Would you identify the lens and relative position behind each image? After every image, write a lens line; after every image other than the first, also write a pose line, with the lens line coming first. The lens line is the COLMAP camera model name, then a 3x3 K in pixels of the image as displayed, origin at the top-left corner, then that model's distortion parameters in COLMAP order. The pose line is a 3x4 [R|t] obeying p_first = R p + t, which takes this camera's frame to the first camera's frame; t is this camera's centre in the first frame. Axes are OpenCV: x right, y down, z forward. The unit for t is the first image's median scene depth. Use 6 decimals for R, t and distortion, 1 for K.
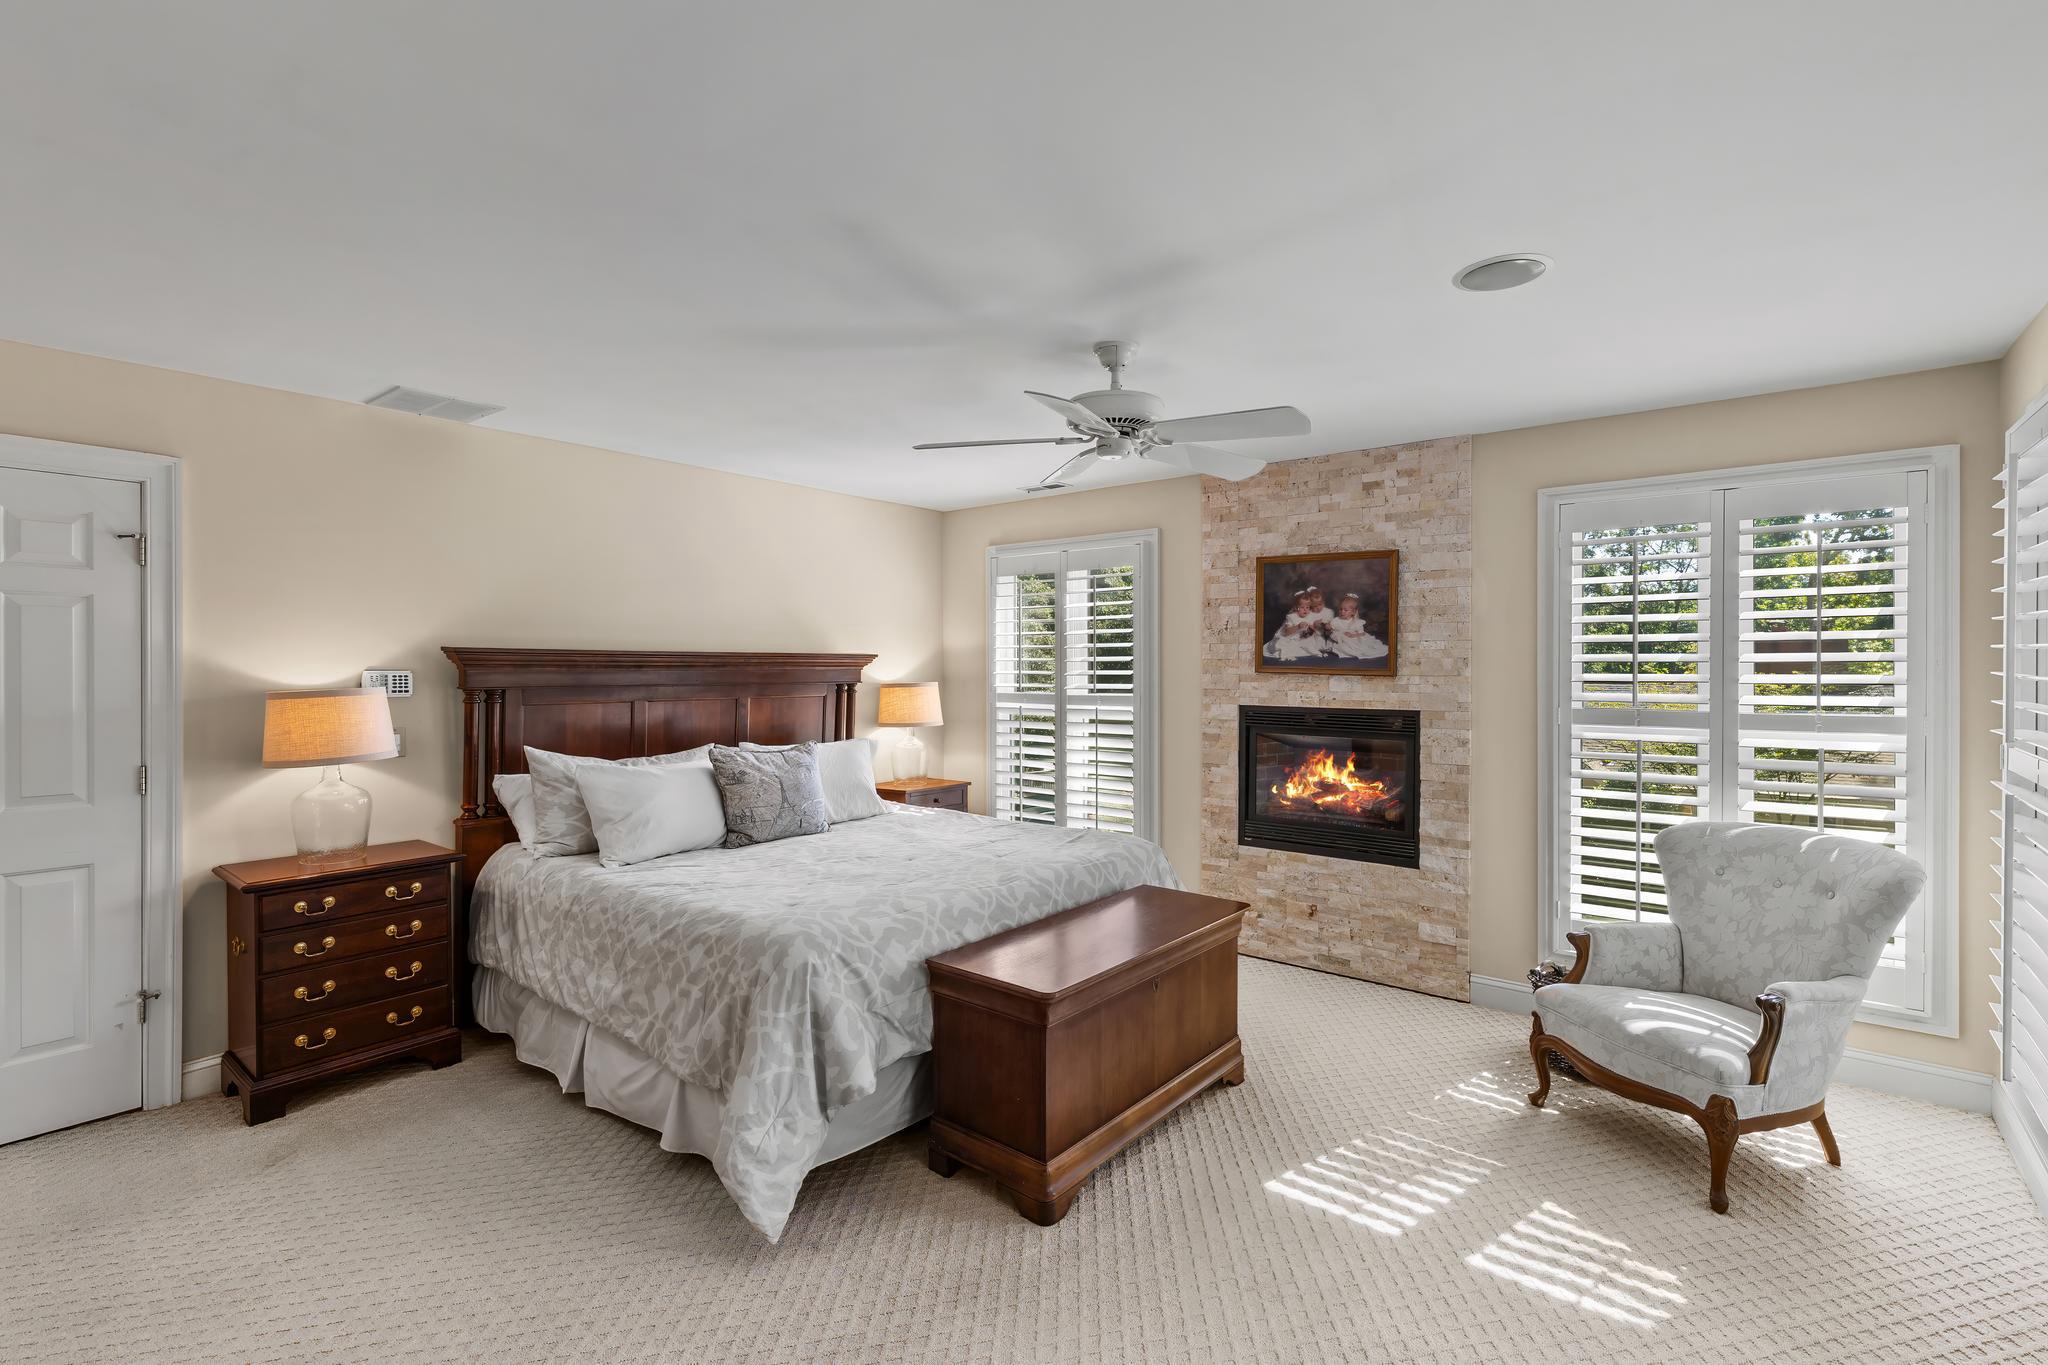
lens RADIAL K [[941.5, 0, 1034.5], [0, 941.5, 678.2], [0, 0, 1]] dist [0.003351, -0.000636]
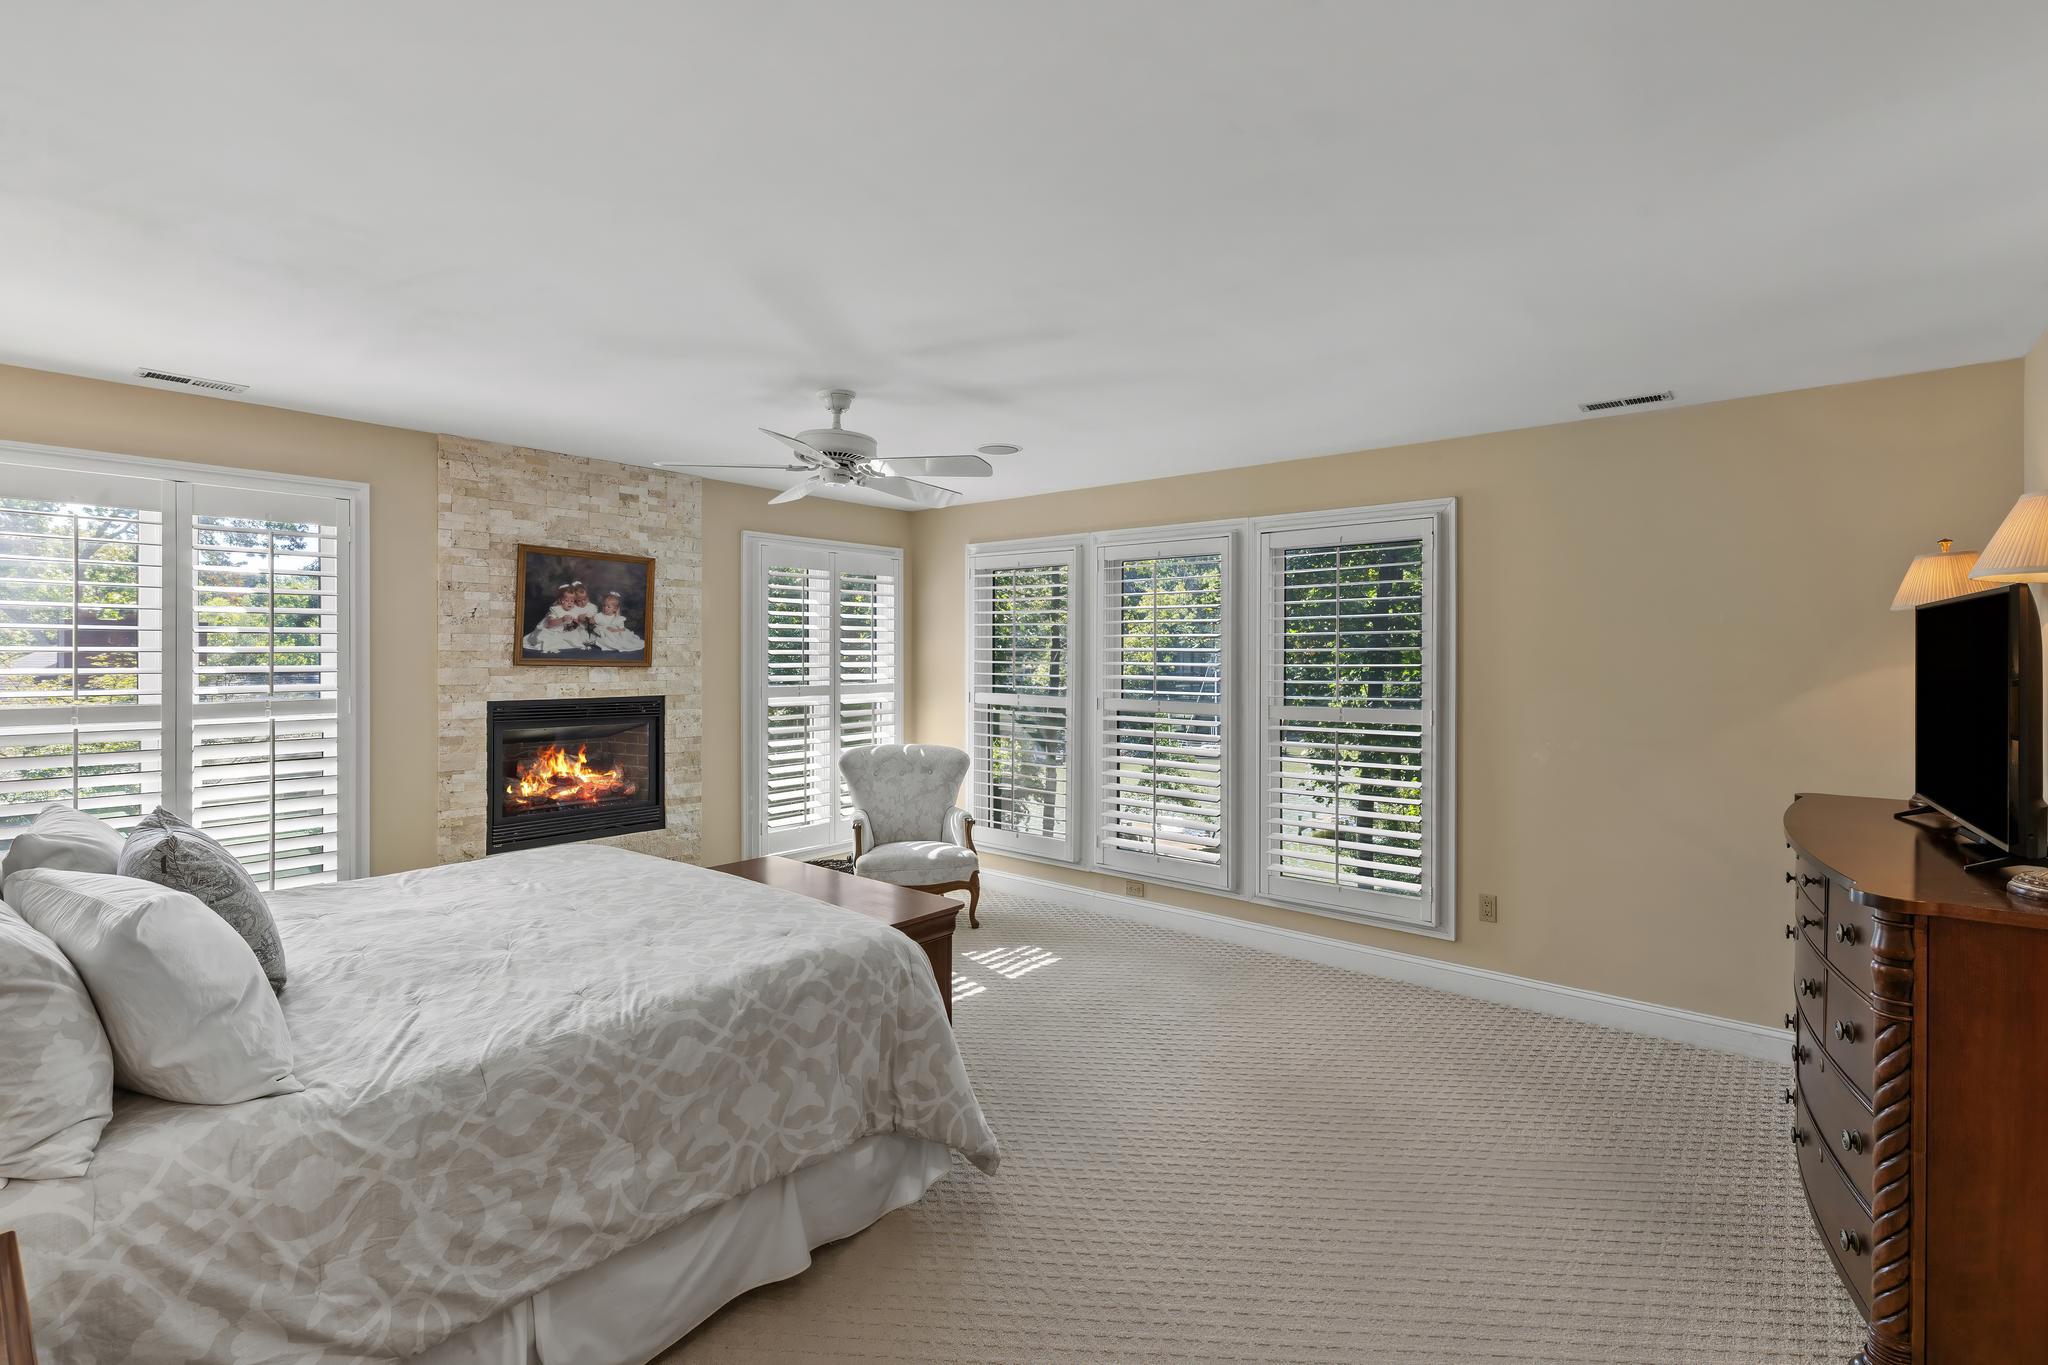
lens RADIAL K [[941.5, 0, 1034.4], [0, 941.5, 664.5], [0, 0, 1]] dist [0.003351, -0.000636]
pose [[0.001966, -0.010592, 0.999942, -0.754986], [0.012501, 0.999866, 0.010566, -0.011173], [-0.999920, 0.012480, 0.002098, 0.508995]]
